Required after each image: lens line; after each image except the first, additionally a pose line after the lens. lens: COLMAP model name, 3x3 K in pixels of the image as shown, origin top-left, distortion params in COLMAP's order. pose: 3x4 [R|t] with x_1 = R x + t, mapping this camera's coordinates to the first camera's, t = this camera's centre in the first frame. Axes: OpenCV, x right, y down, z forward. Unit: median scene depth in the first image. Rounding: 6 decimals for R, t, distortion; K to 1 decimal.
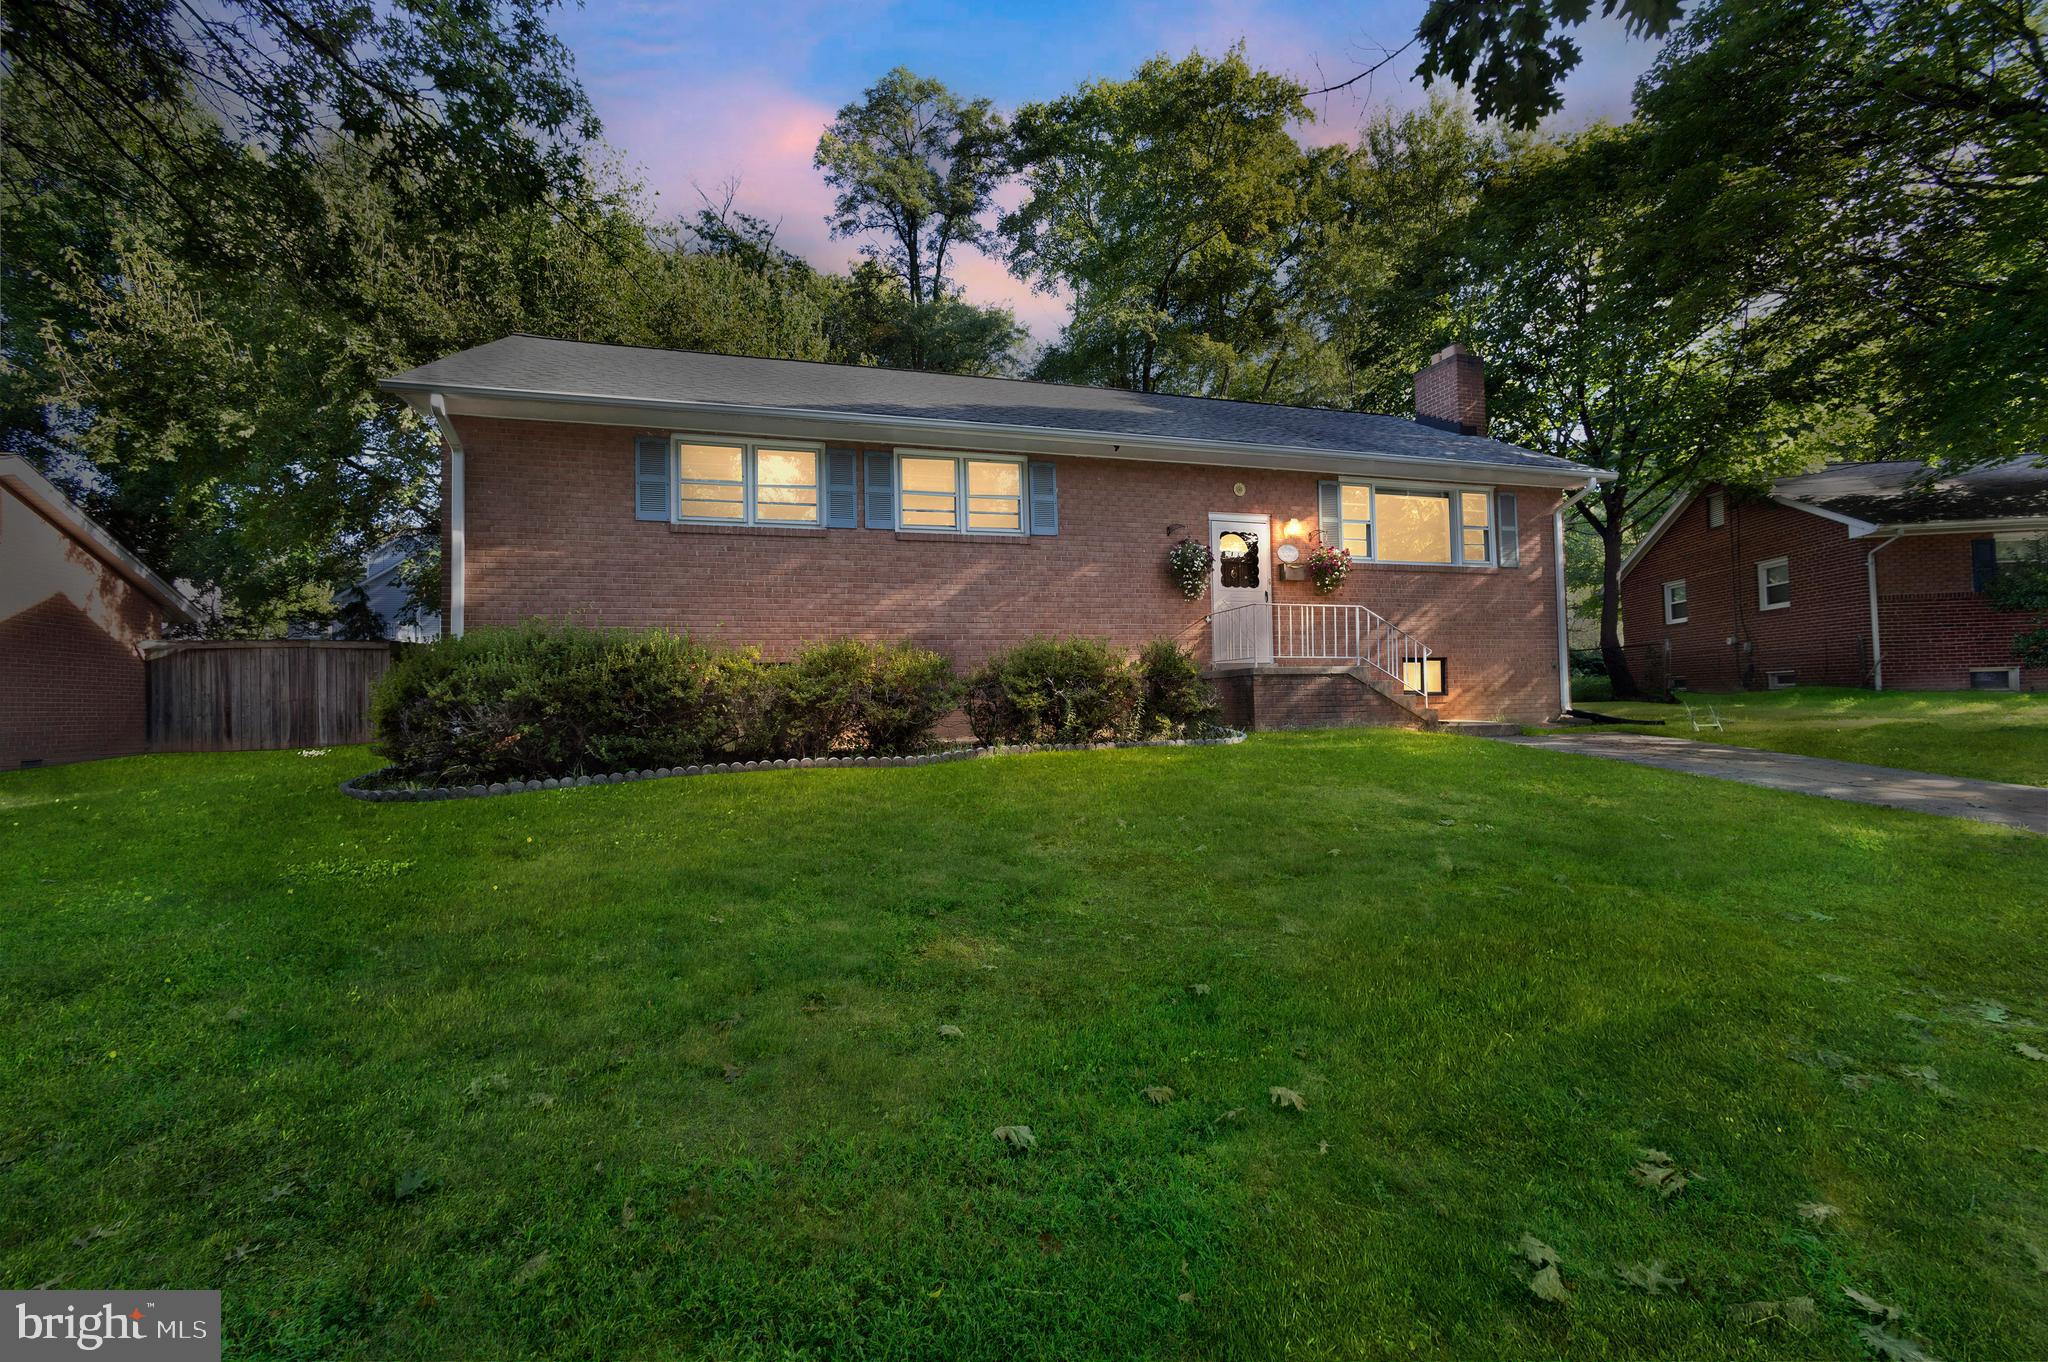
lens RADIAL K [[854.1, 0, 1024.0], [0, 854.1, 681.0], [0, 0, 1]] dist [-0.000686, -0.000066]
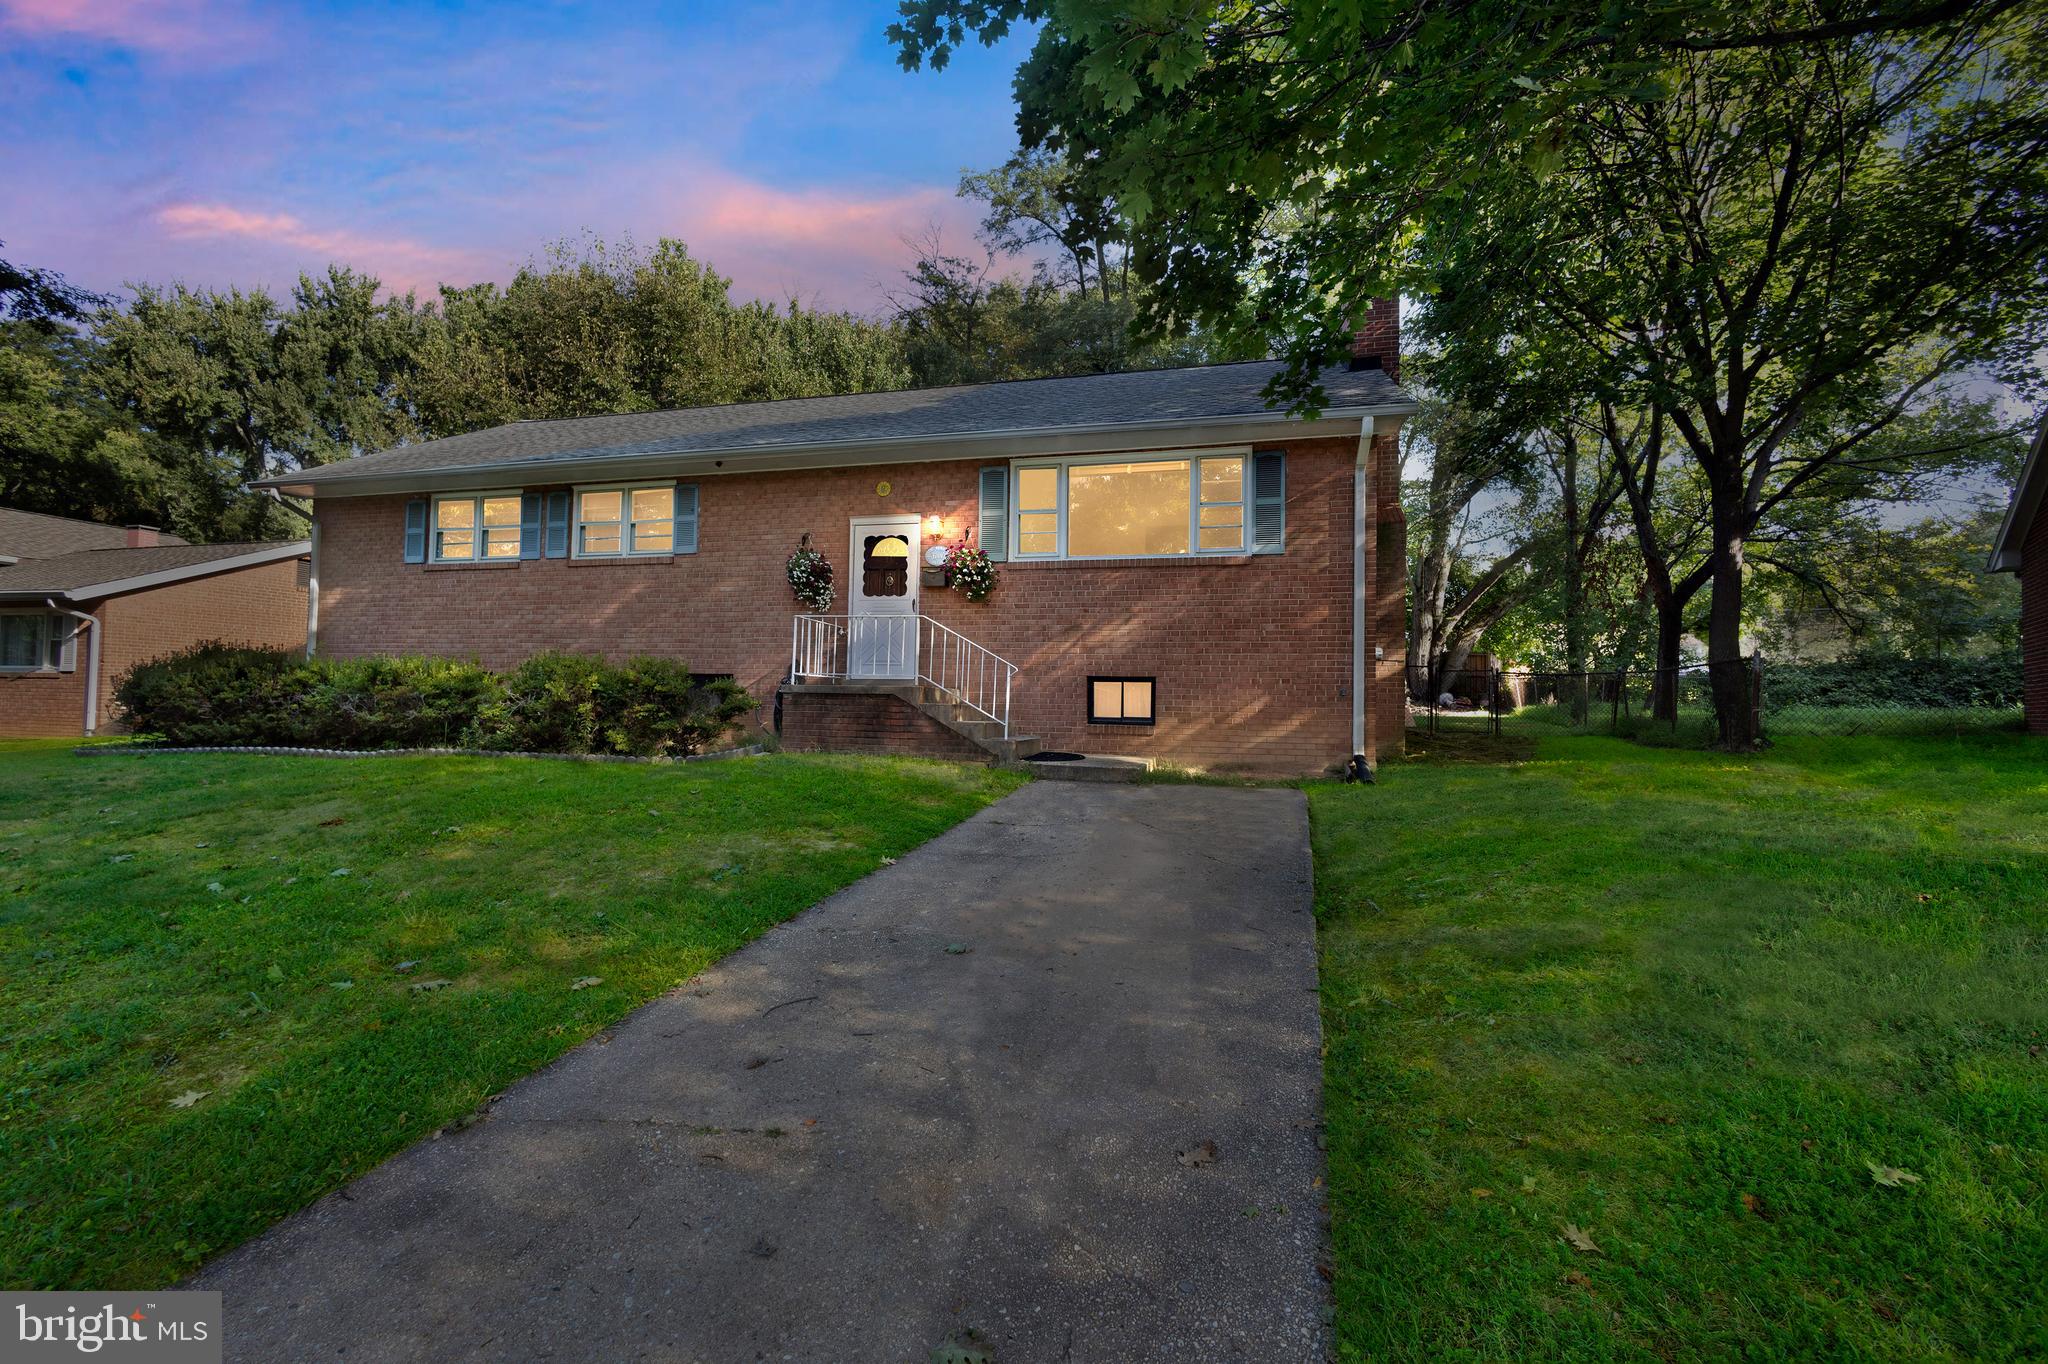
lens RADIAL K [[854.1, 0, 1024.0], [0, 854.1, 682.0], [0, 0, 1]] dist [-0.000686, -0.000066]
pose [[0.851980, 0.023034, -0.523067, 0.854239], [-0.022024, 0.999724, 0.008152, -0.028482], [0.523111, 0.004575, 0.852253, 0.298551]]
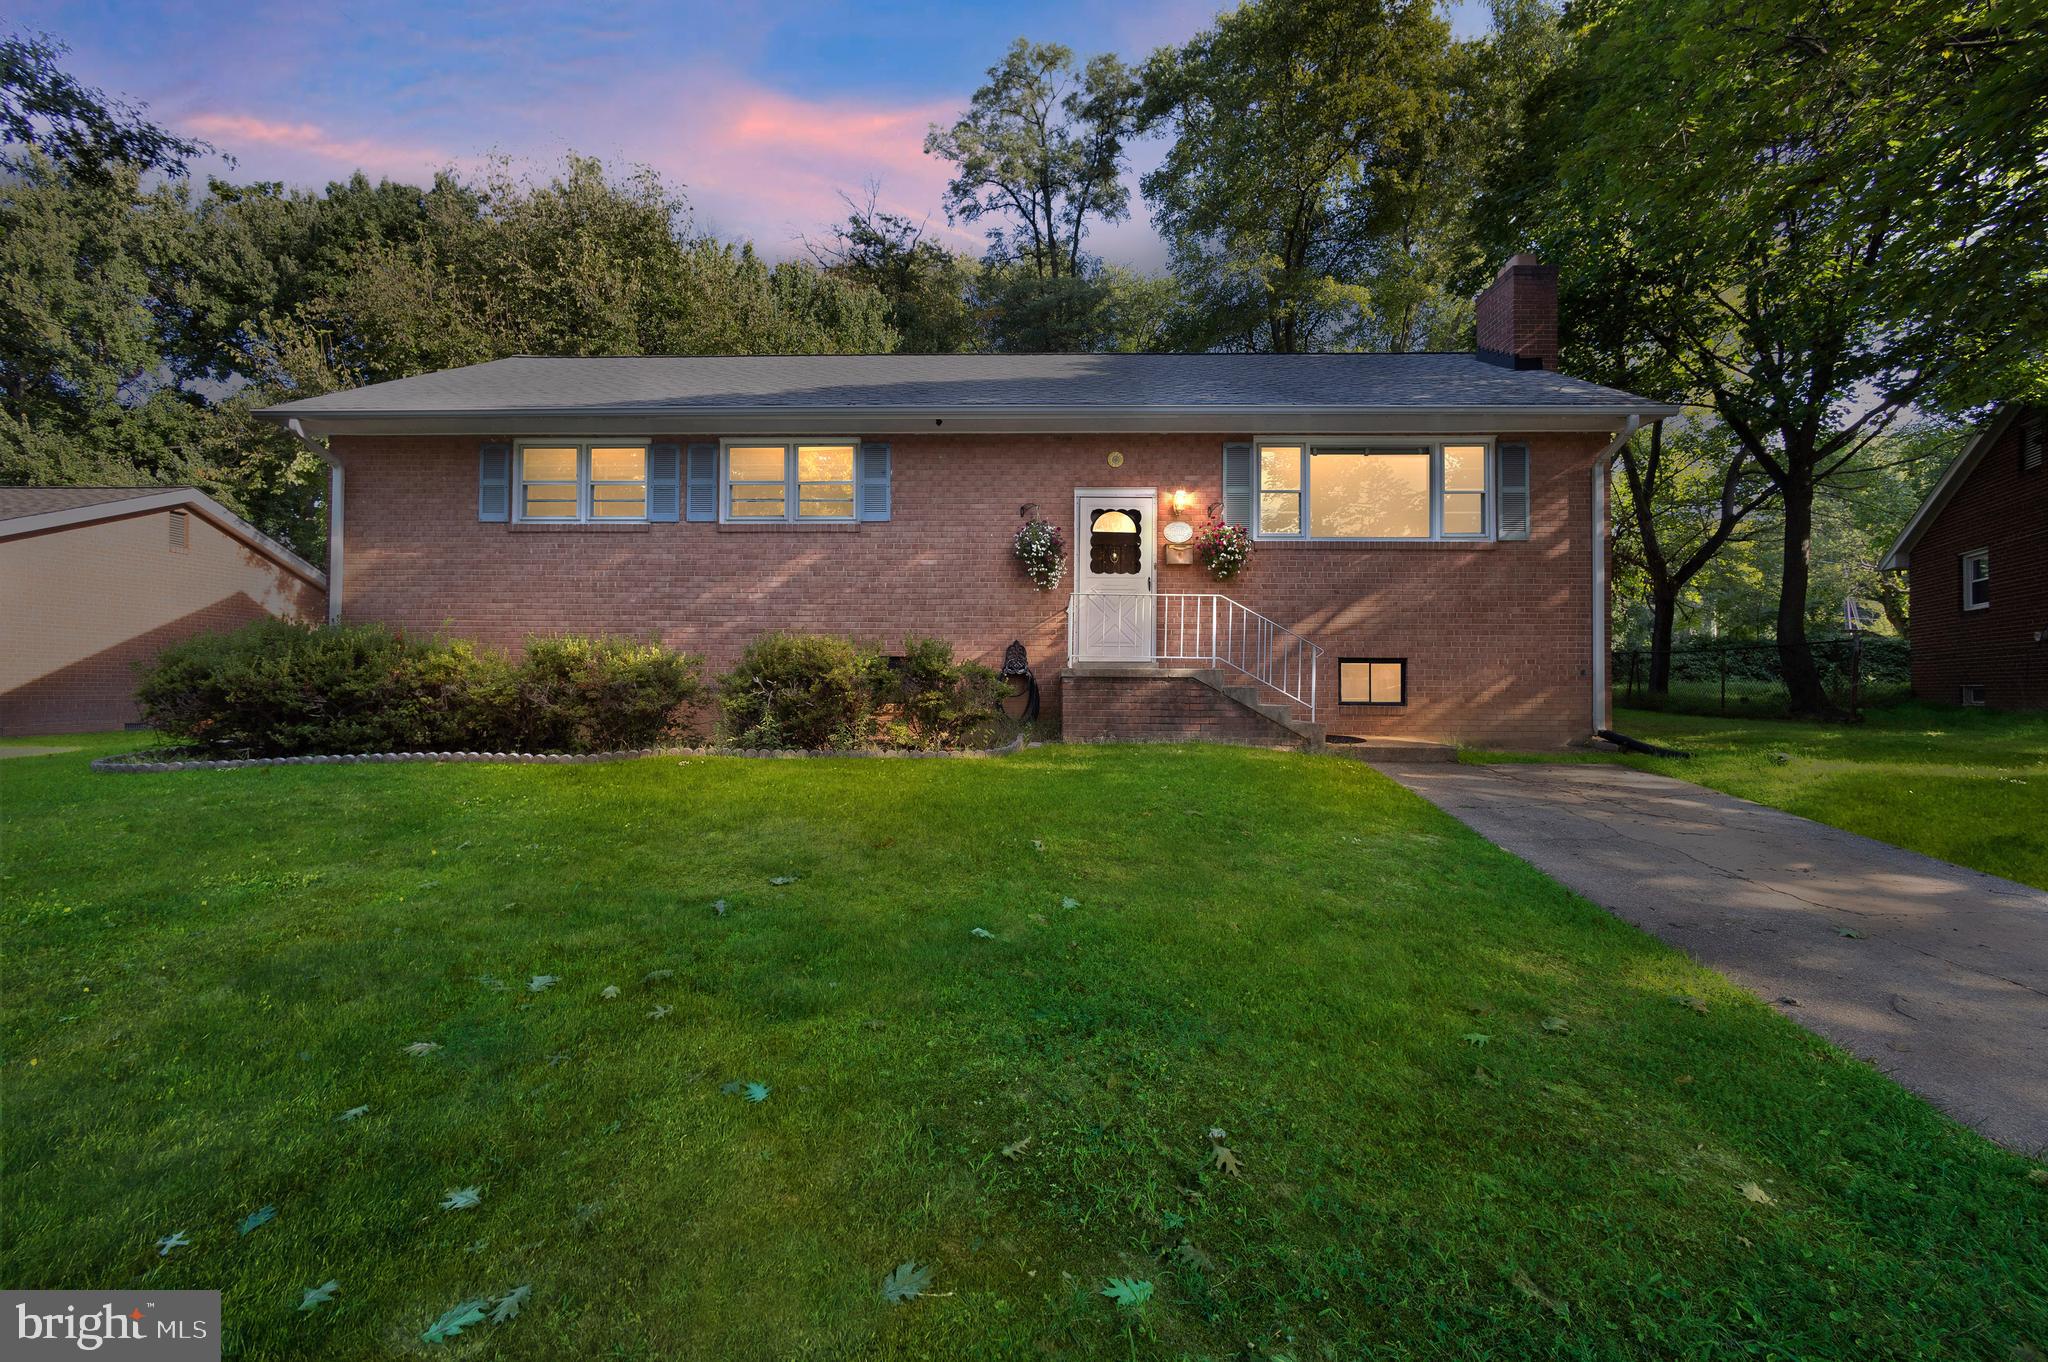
lens RADIAL K [[854.1, 0, 1024.0], [0, 854.1, 681.0], [0, 0, 1]] dist [-0.000686, -0.000066]
pose [[0.949422, 0.024522, -0.313045, 0.435604], [-0.018035, 0.999559, 0.023602, -0.019906], [0.313486, -0.016762, 0.949445, 0.149465]]
